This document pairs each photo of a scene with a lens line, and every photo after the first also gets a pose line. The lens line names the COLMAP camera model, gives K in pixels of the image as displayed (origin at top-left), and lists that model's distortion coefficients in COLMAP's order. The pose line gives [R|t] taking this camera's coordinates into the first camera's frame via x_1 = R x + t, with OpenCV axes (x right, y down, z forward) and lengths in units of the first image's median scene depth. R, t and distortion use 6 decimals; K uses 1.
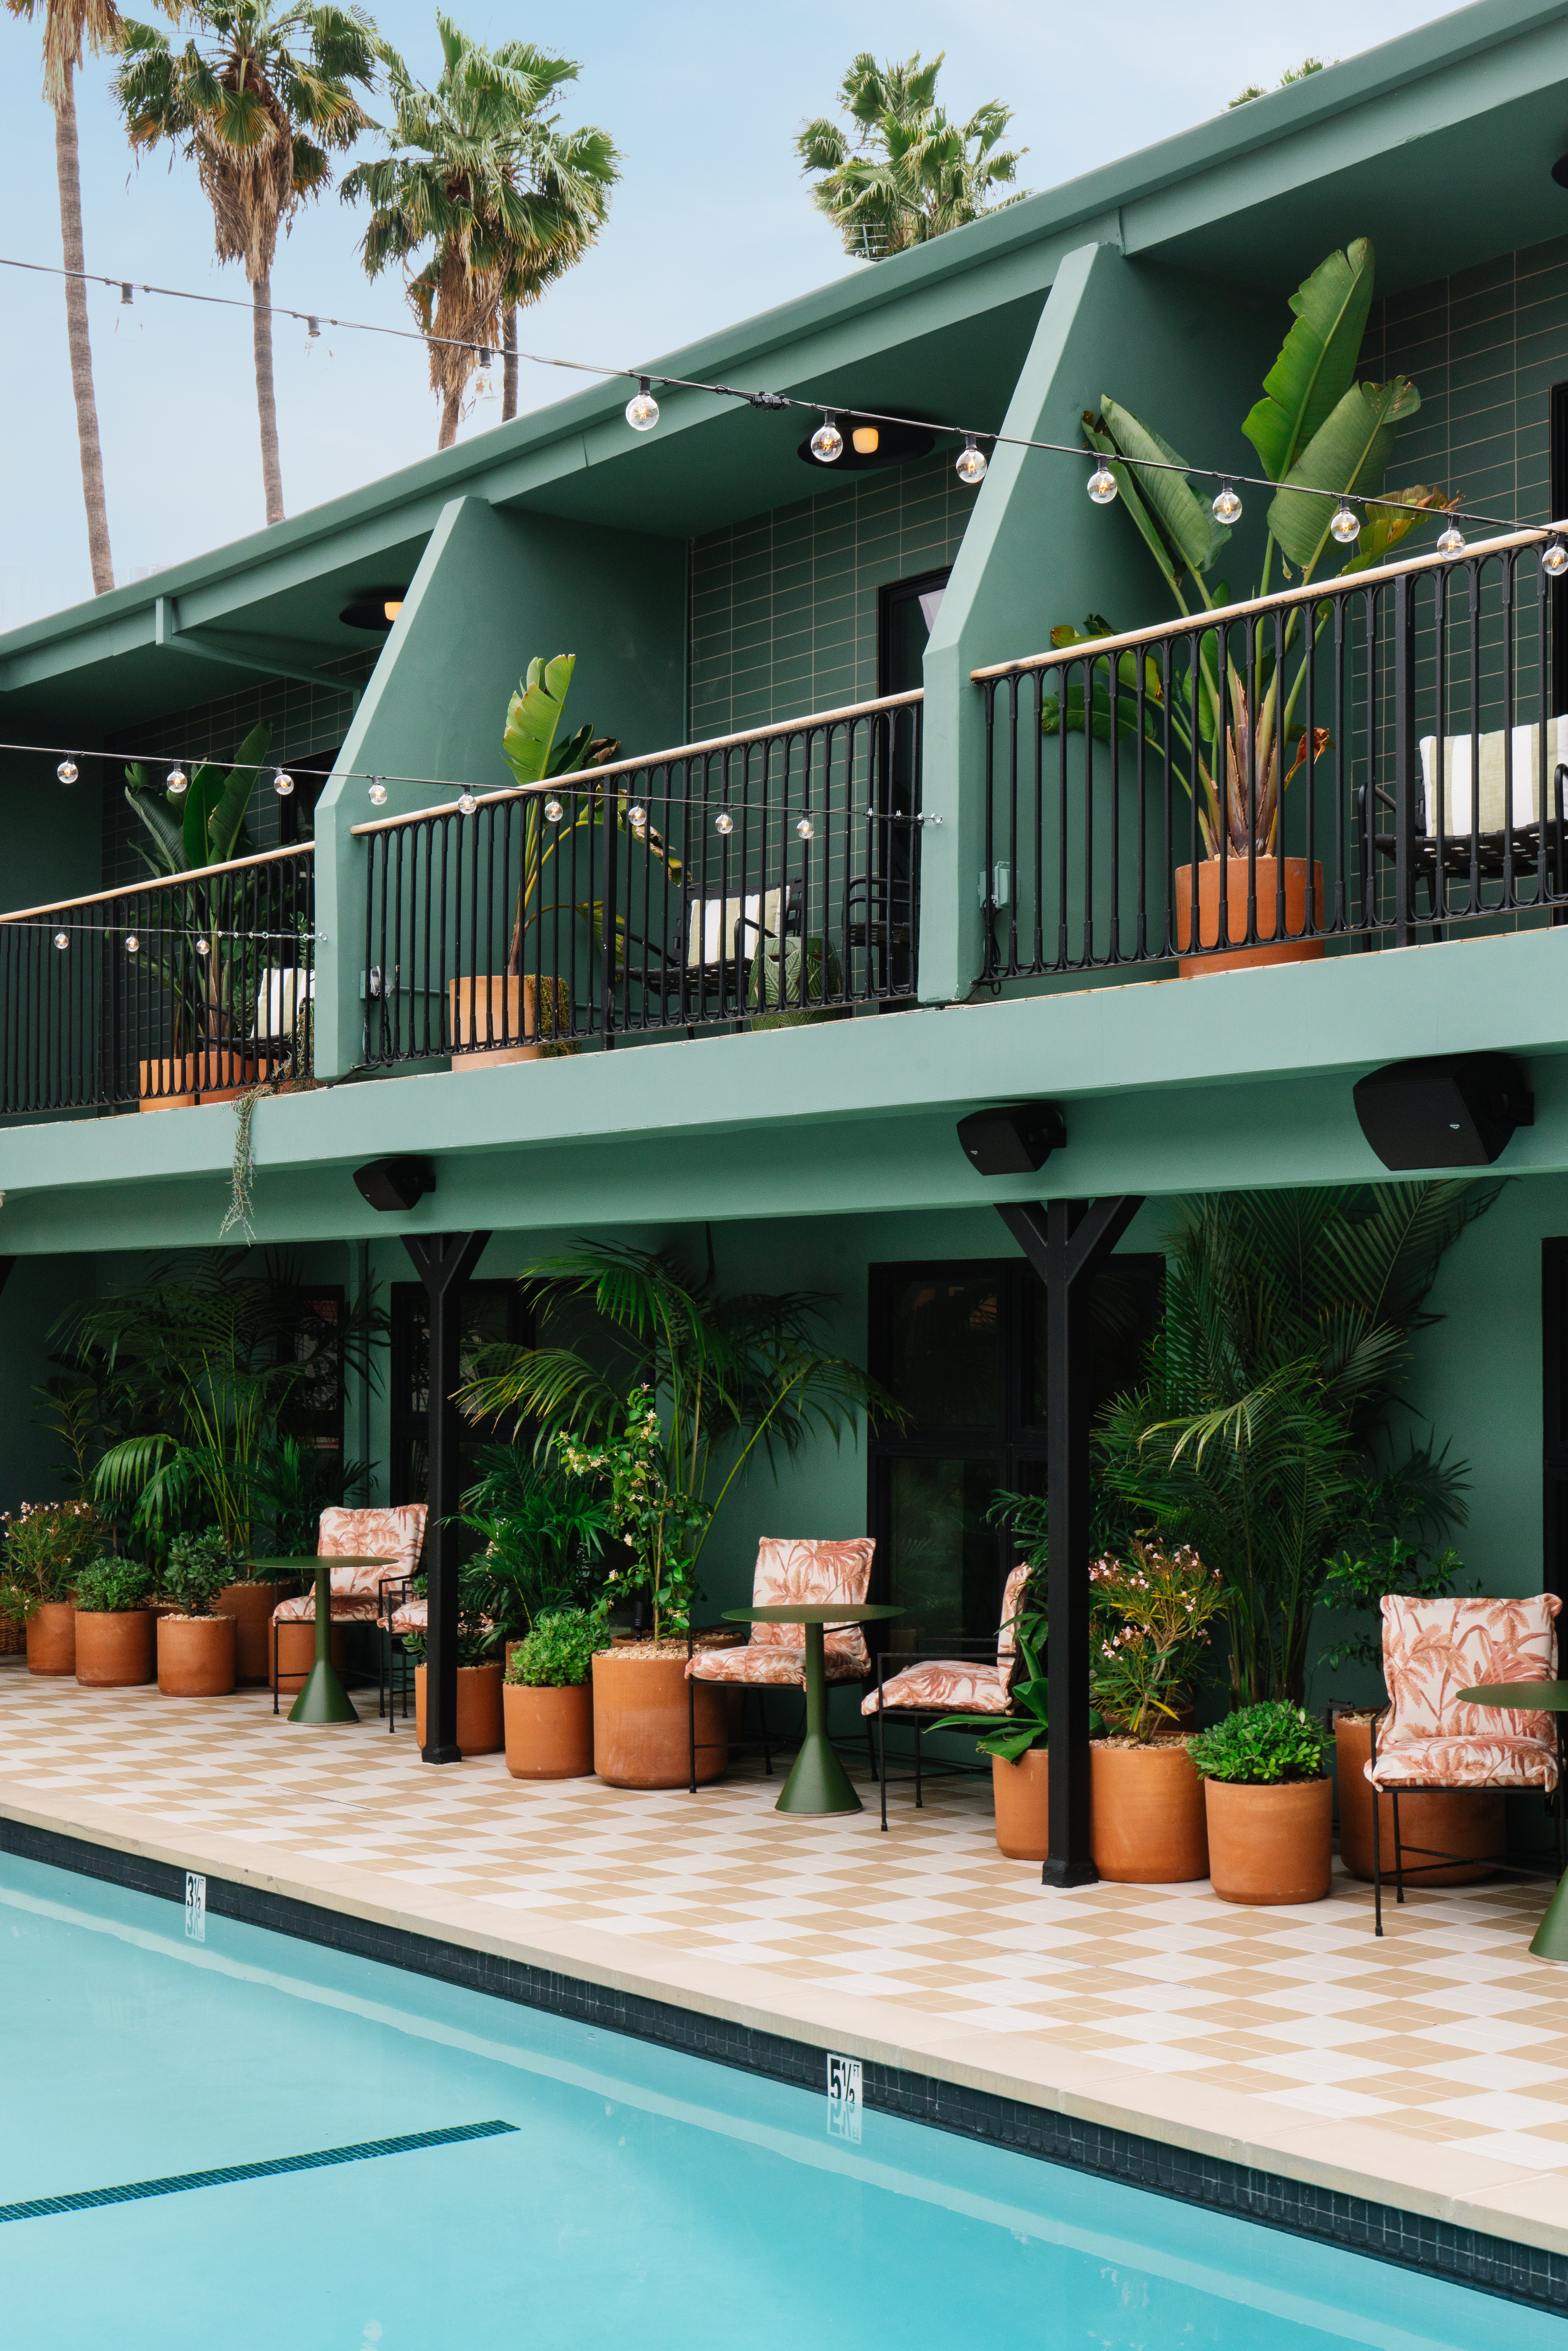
lens RADIAL K [[3562.7, 0, 784.0], [0, 3562.7, 1175.5], [0, 0, 1]] dist [0.033481, 0.061734]
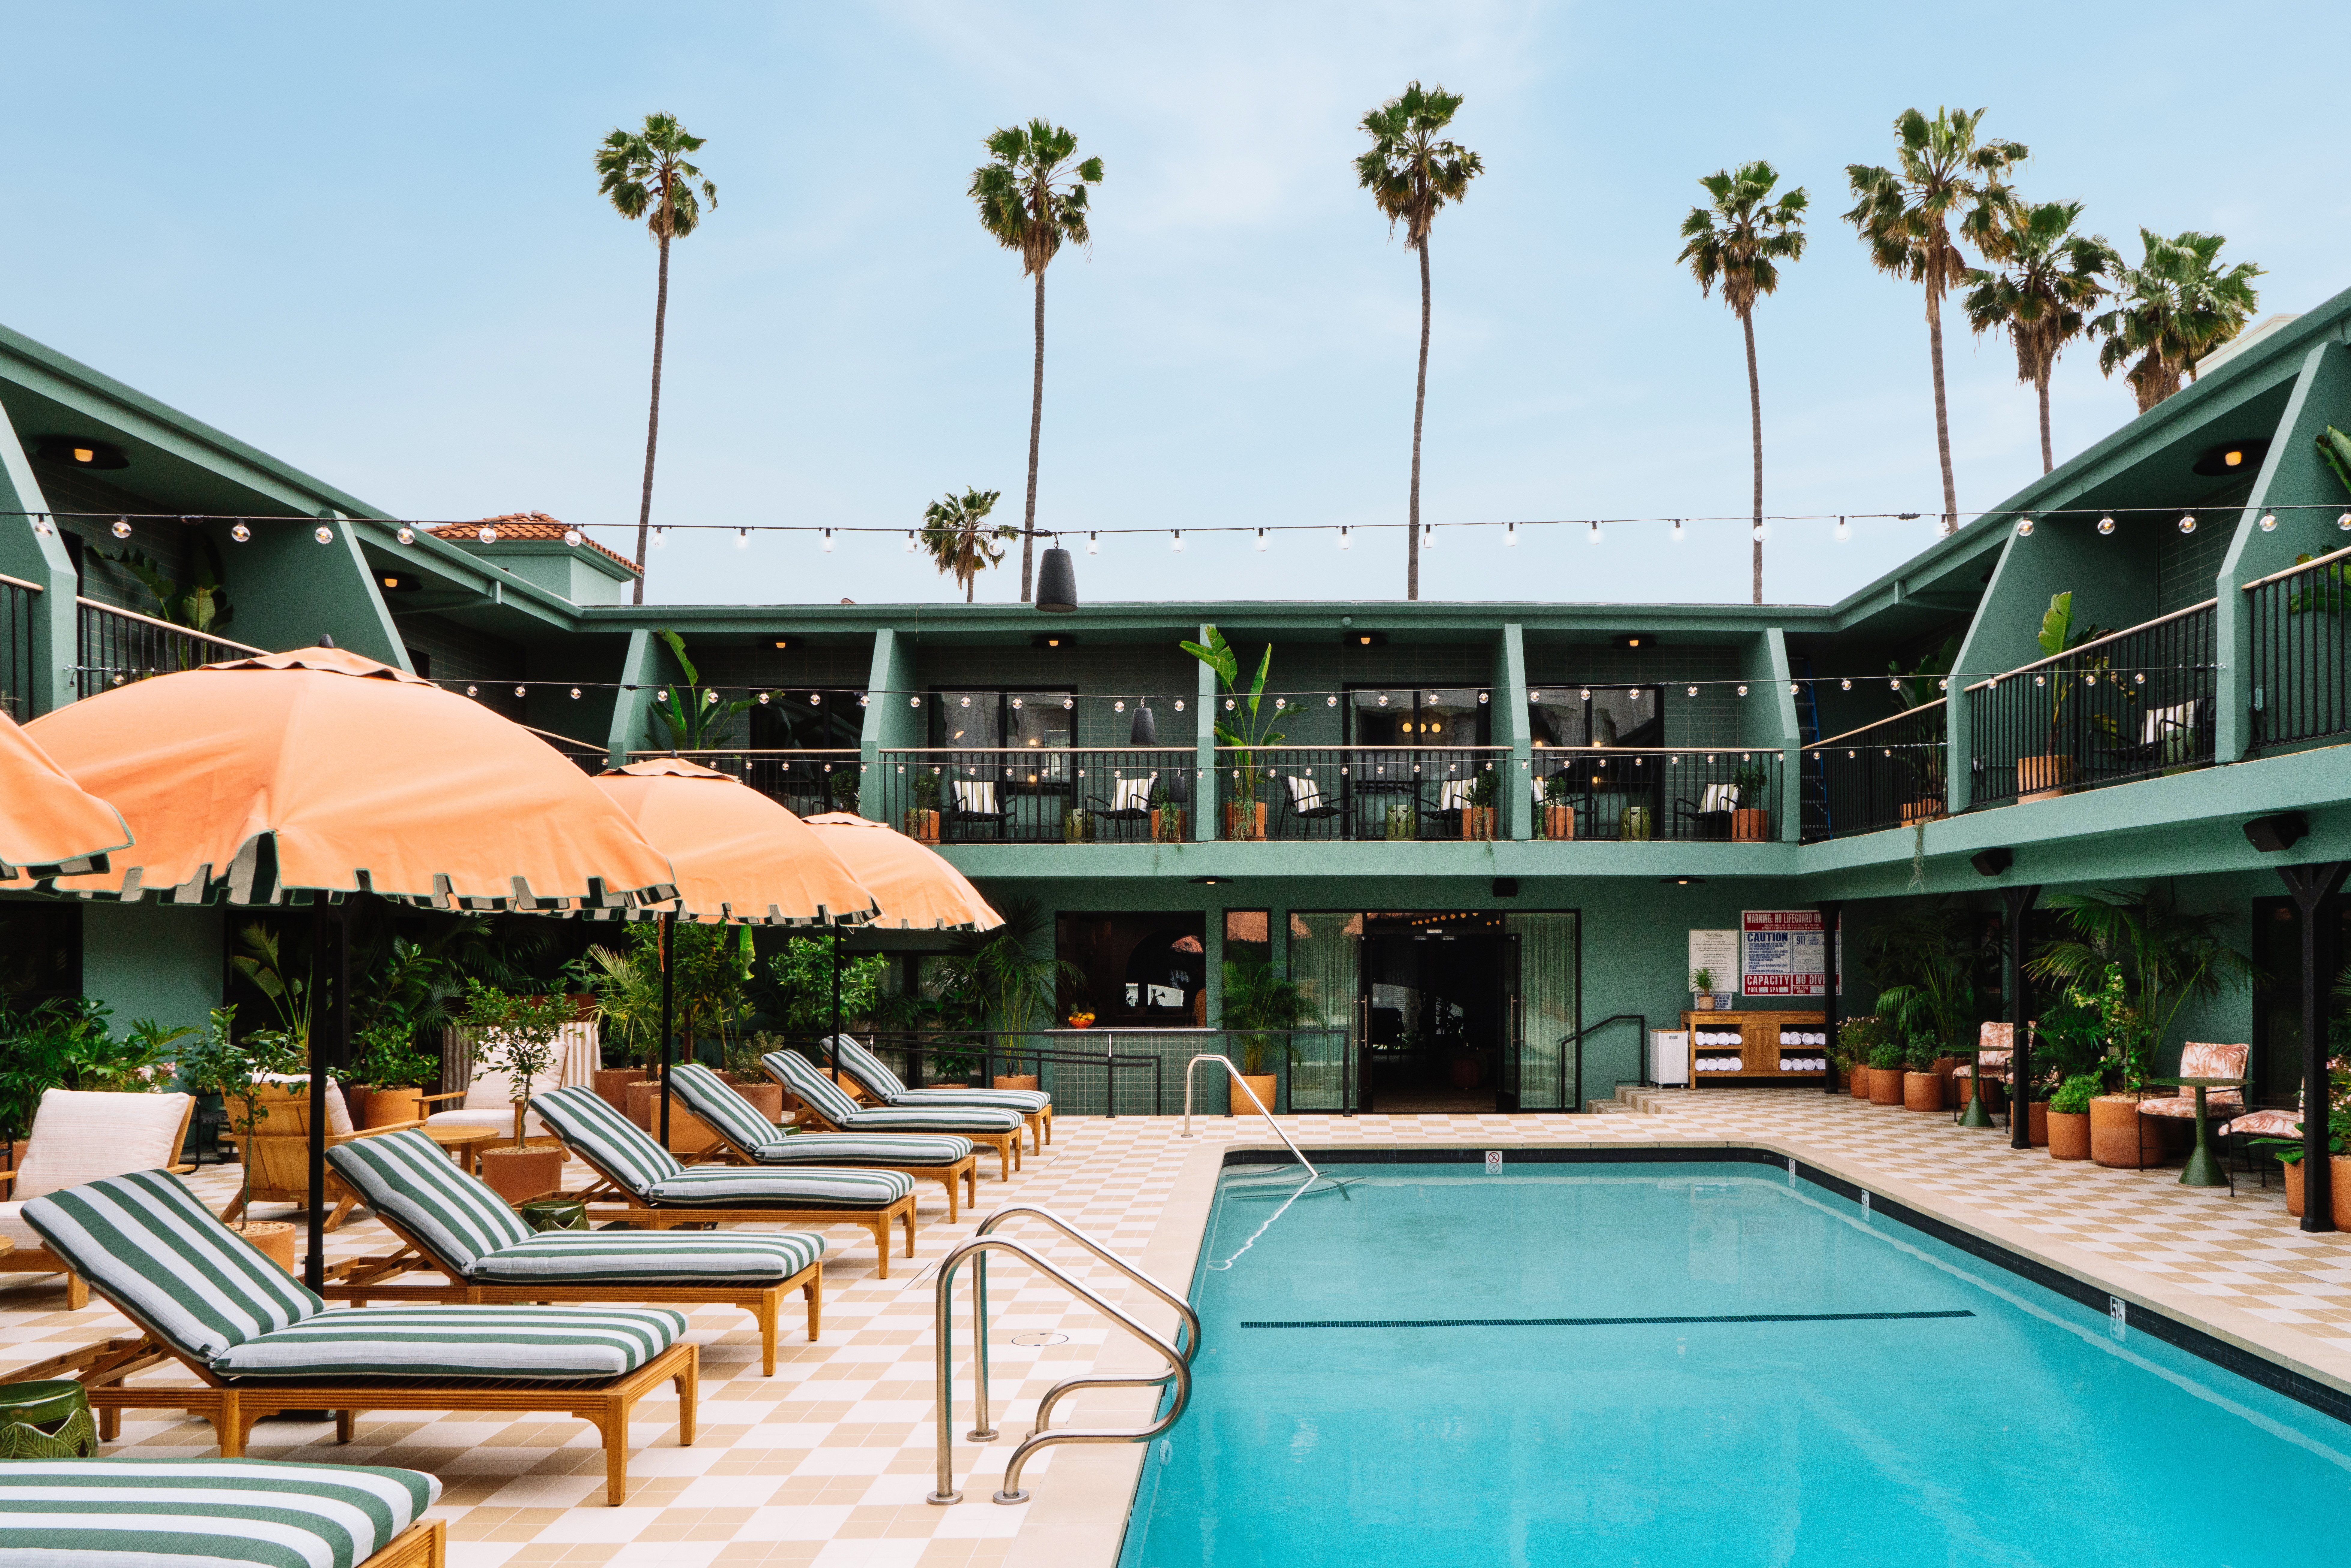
lens RADIAL K [[1688.7, 0, 1184.7], [0, 1688.7, 883.0], [0, 0, 1]] dist [-0.013868, 0.000027]
pose [[0.793132, -0.027541, -0.608427, 0.109597], [0.036216, 0.999342, 0.001974, -0.004571], [0.607972, -0.023600, 0.793608, -0.037797]]
